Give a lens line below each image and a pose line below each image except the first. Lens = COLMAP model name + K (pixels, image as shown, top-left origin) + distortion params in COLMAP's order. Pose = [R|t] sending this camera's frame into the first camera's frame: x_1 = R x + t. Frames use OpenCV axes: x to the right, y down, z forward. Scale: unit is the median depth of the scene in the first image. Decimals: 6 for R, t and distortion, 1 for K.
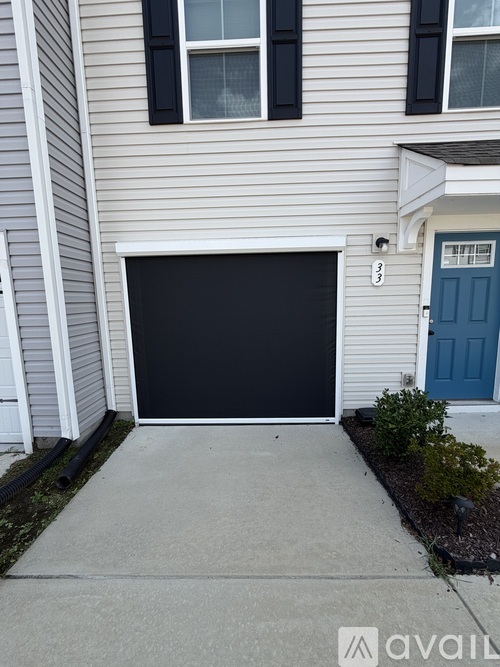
lens RADIAL K [[266.3, 0, 251.2], [0, 266.3, 333.1], [0, 0, 1]] dist [0.000385, -0.000296]
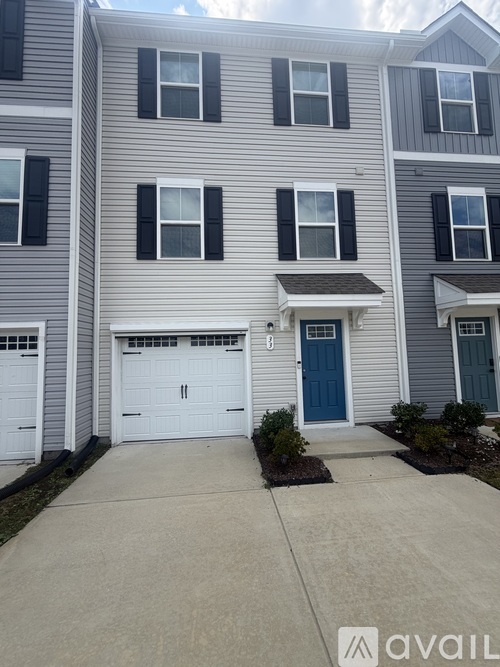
lens RADIAL K [[266.3, 0, 248.8], [0, 266.3, 332.5], [0, 0, 1]] dist [0.000385, -0.000296]
pose [[0.994505, 0.003152, 0.104641, 0.174781], [0.018084, 0.979348, -0.201372, 0.057404], [-0.103114, 0.202157, 0.973910, -0.707768]]
